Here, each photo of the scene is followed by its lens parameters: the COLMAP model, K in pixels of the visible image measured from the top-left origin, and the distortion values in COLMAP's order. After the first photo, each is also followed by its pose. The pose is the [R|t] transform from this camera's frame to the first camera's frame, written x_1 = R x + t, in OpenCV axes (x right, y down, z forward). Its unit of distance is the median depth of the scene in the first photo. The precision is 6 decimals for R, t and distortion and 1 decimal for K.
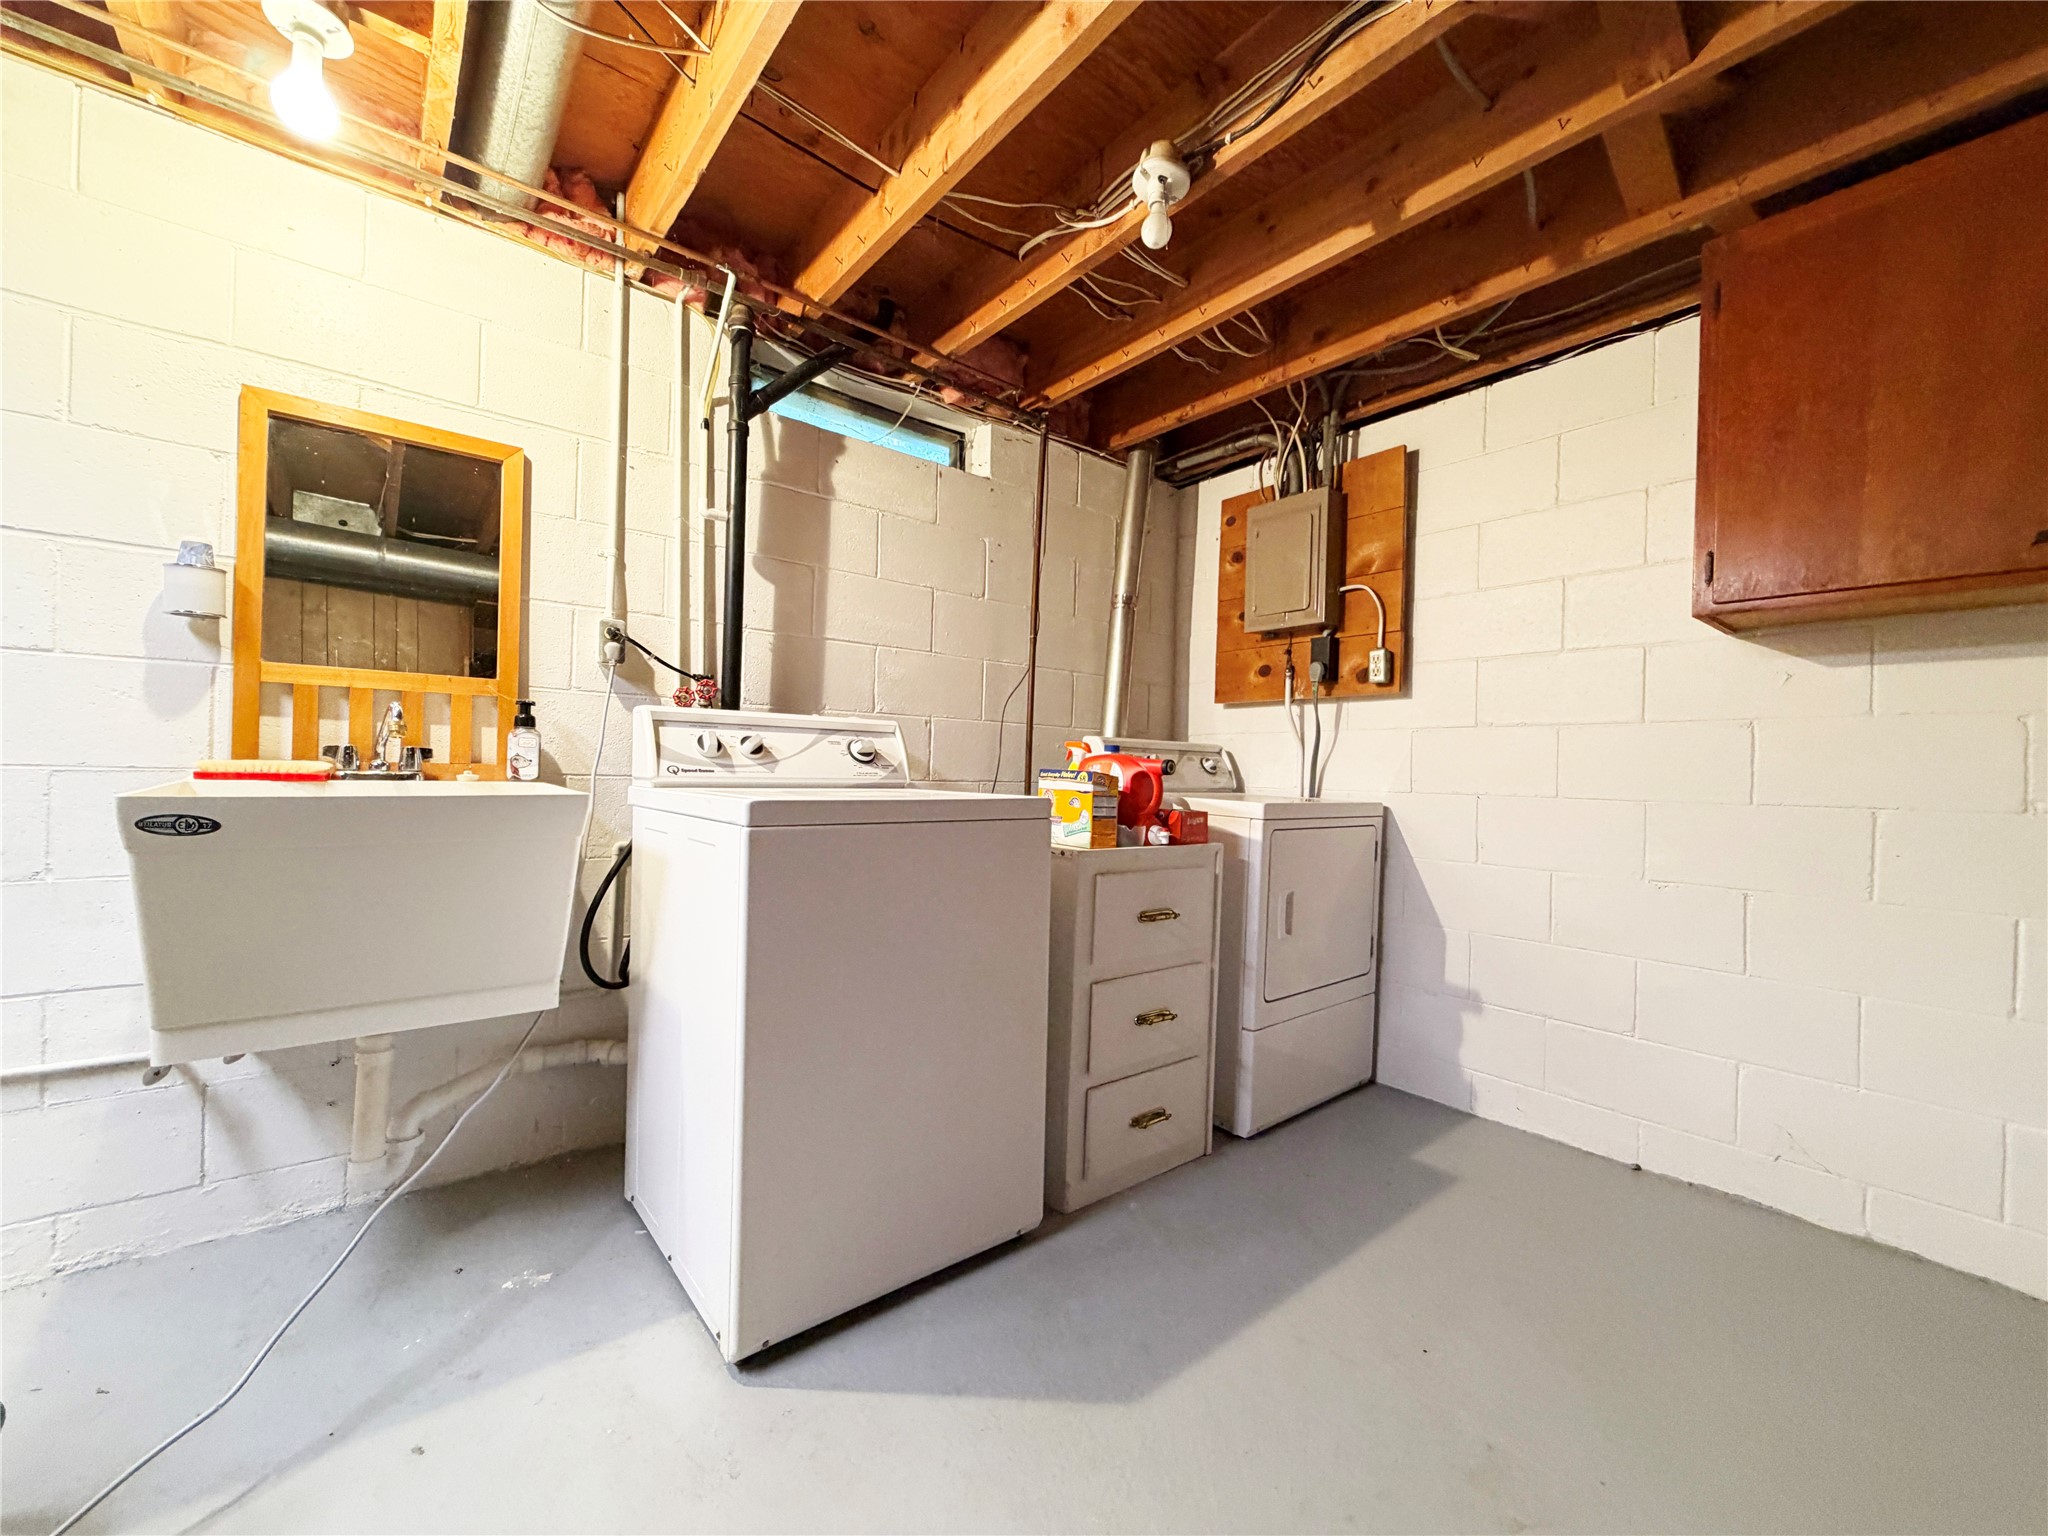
lens RADIAL K [[819.1, 0, 1029.1], [0, 819.1, 770.5], [0, 0, 1]] dist [0.002411, -0.000977]
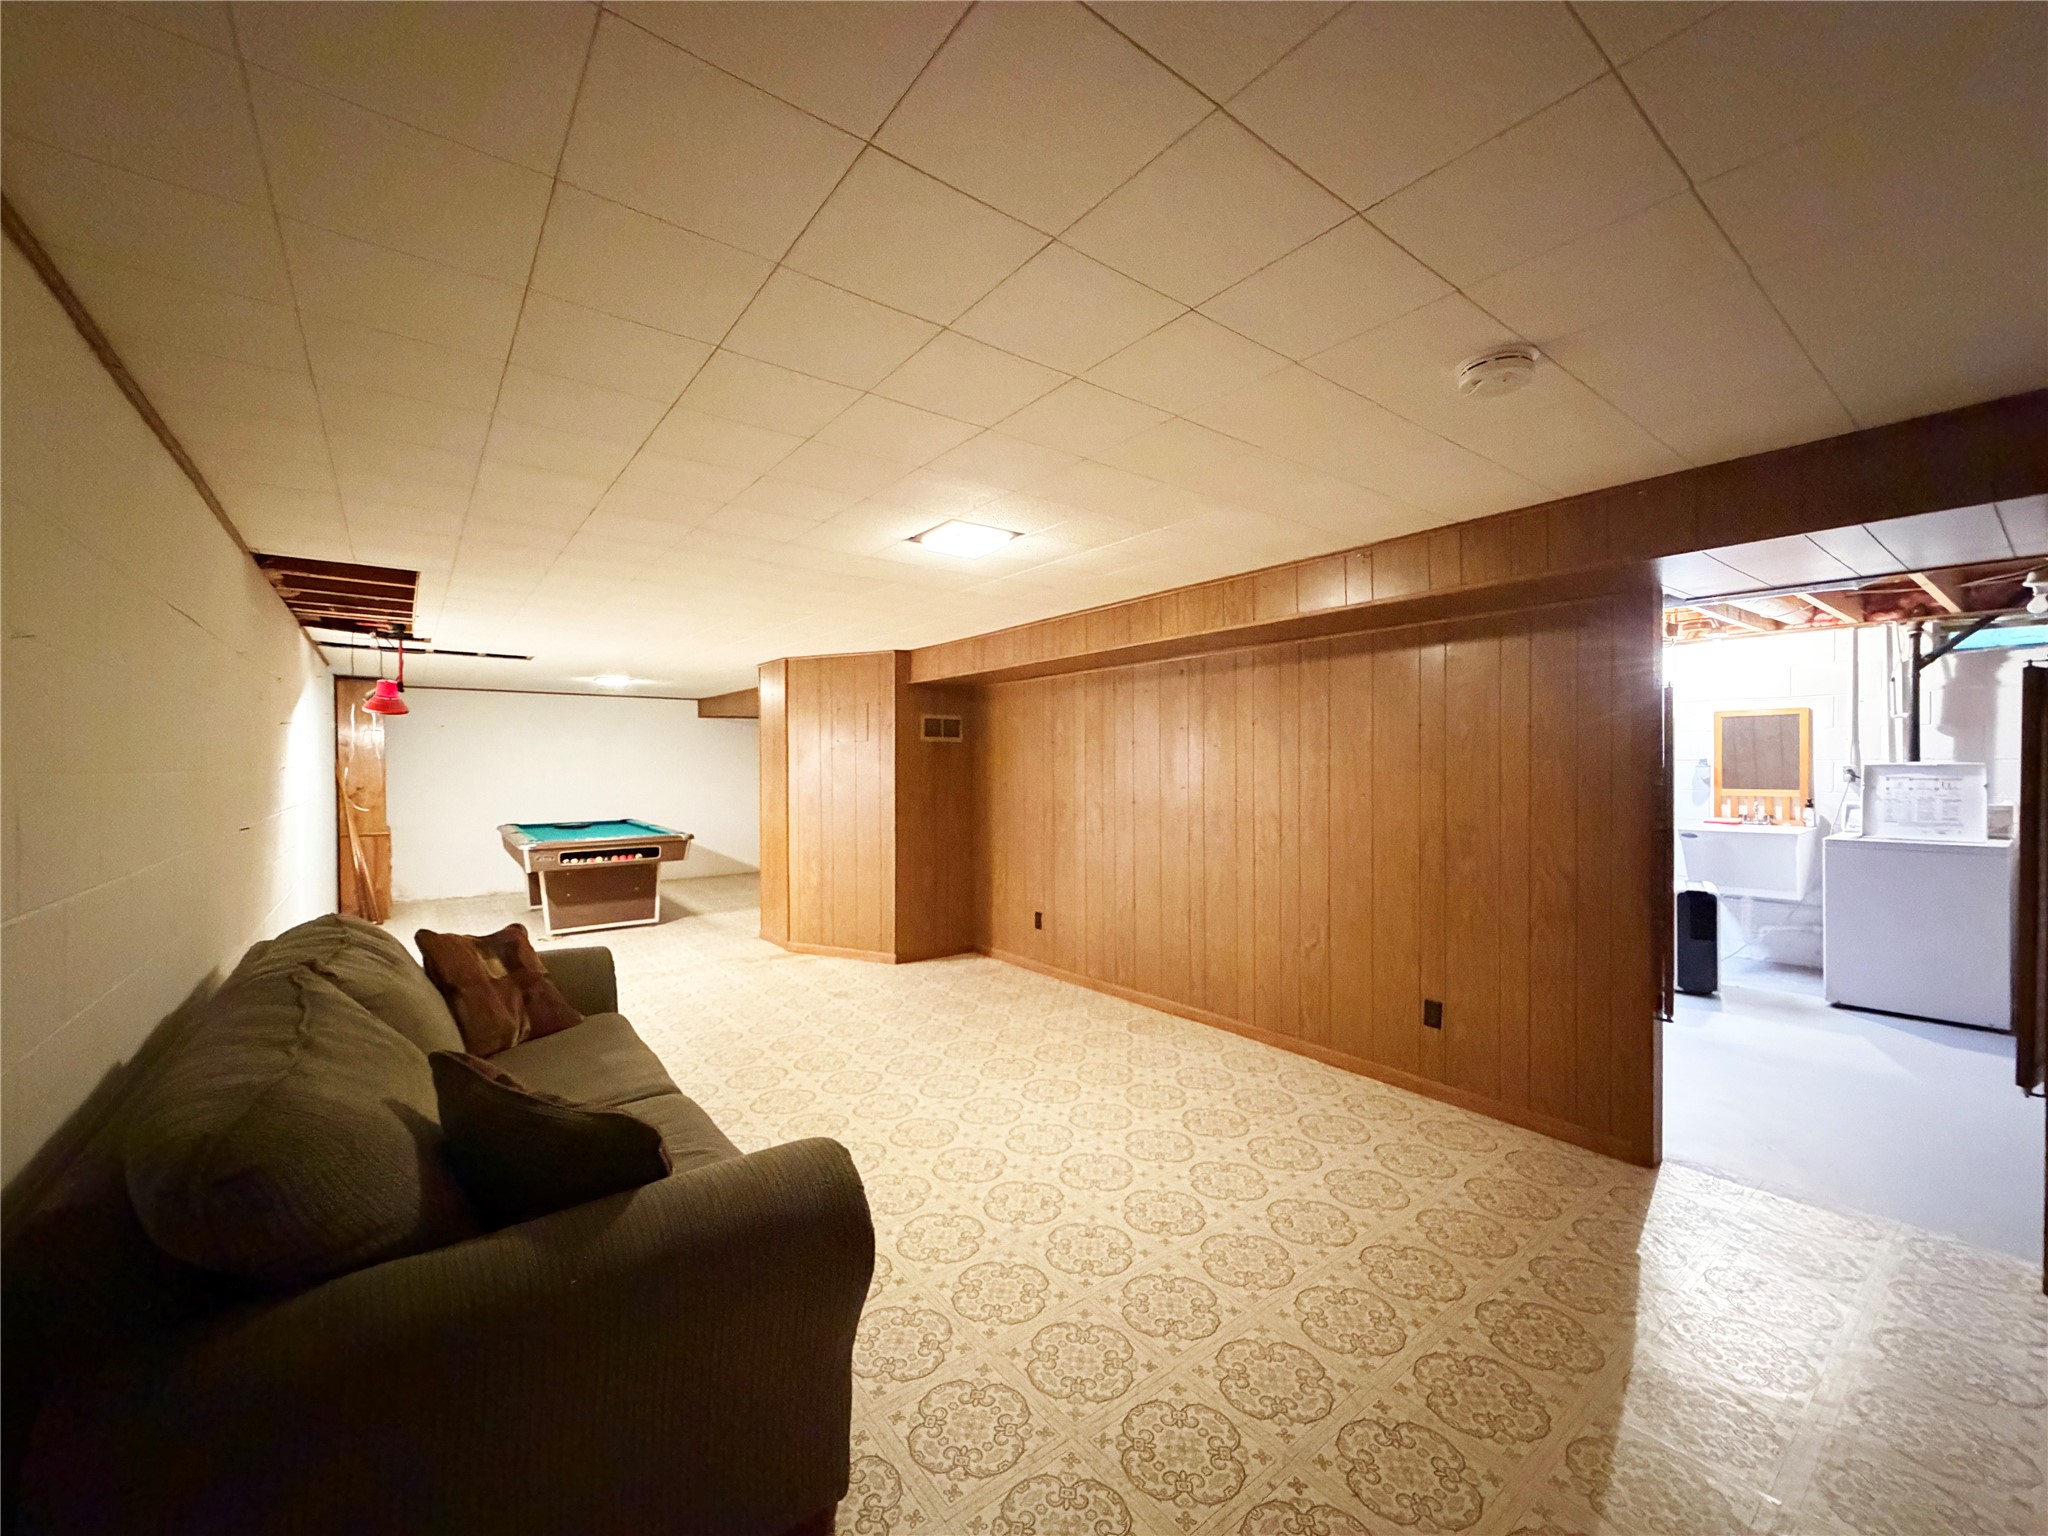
lens RADIAL K [[819.1, 0, 1022.7], [0, 819.1, 763.6], [0, 0, 1]] dist [0.002411, -0.000977]
pose [[-0.028608, -0.023112, -0.999323, 2.277424], [0.008554, 0.999690, -0.023365, -0.160481], [0.999554, -0.009216, -0.028401, -1.618176]]
